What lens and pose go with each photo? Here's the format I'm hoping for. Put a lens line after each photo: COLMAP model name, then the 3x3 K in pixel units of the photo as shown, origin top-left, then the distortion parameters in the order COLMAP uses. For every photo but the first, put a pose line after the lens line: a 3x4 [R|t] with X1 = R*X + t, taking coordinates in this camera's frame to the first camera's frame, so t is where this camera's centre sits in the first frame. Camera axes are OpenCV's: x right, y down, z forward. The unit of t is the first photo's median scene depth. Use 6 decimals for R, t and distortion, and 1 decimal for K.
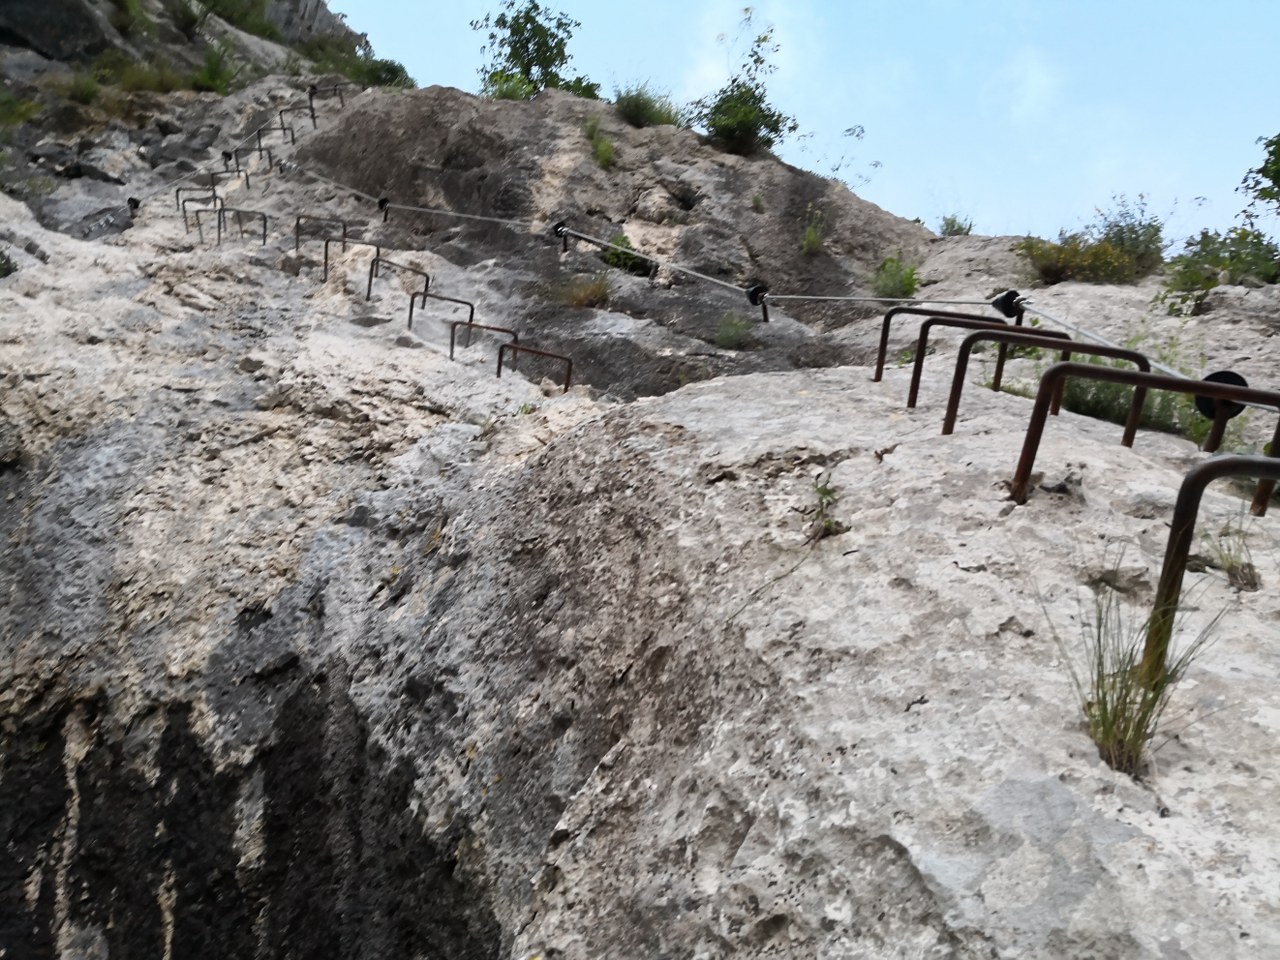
lens RADIAL K [[1213.9, 0, 640.4], [0, 1213.9, 548.1], [0, 0, 1]] dist [-0.009899, -0.007970]
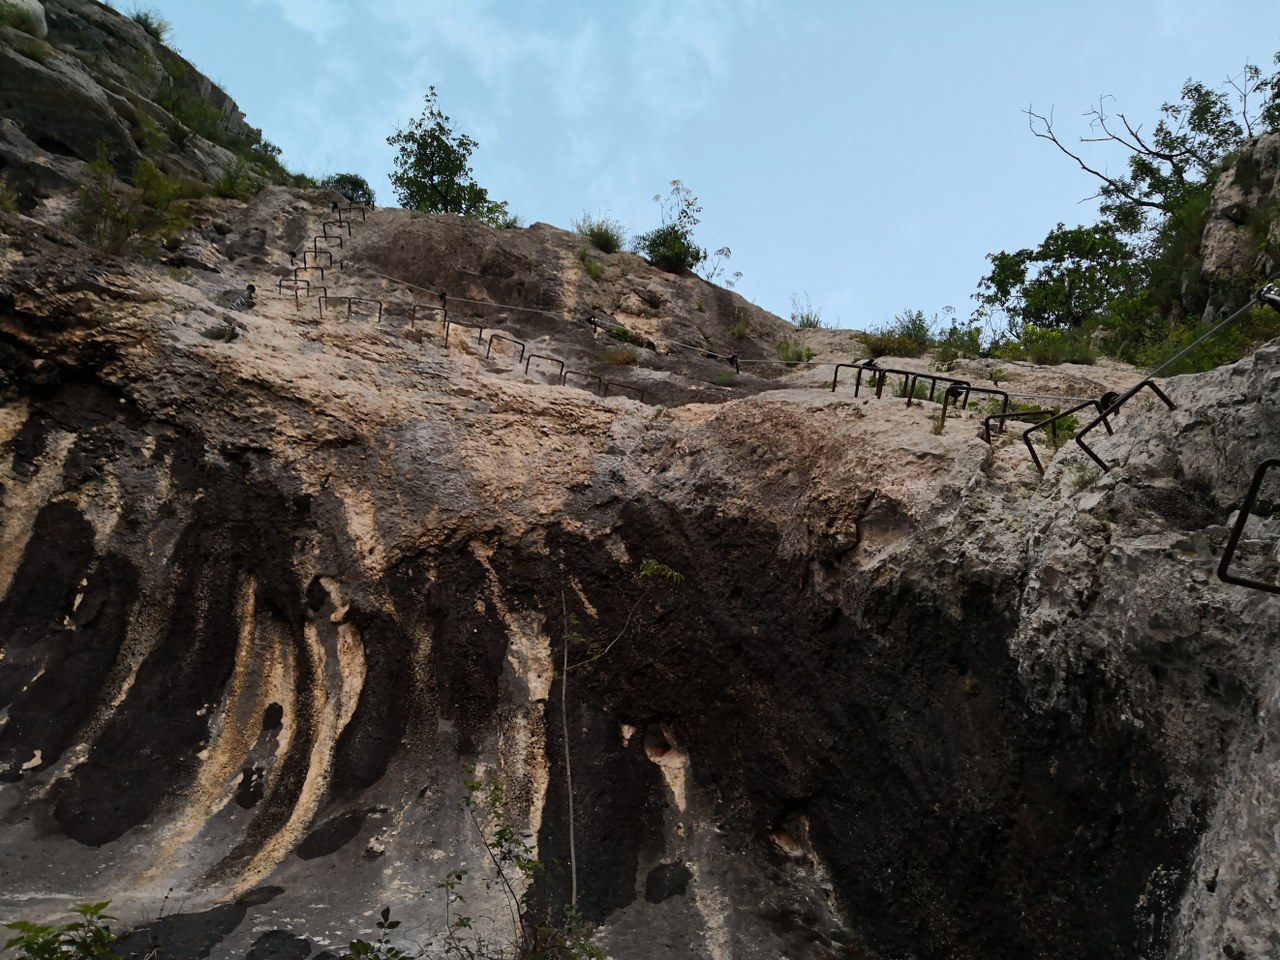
lens RADIAL K [[1213.9, 0, 640.4], [0, 1213.9, 548.1], [0, 0, 1]] dist [-0.009899, -0.007970]
pose [[0.984317, -0.007167, 0.176263, -0.268043], [0.016755, 0.998456, -0.052968, 0.130587], [-0.175611, 0.055091, 0.982917, -0.586853]]
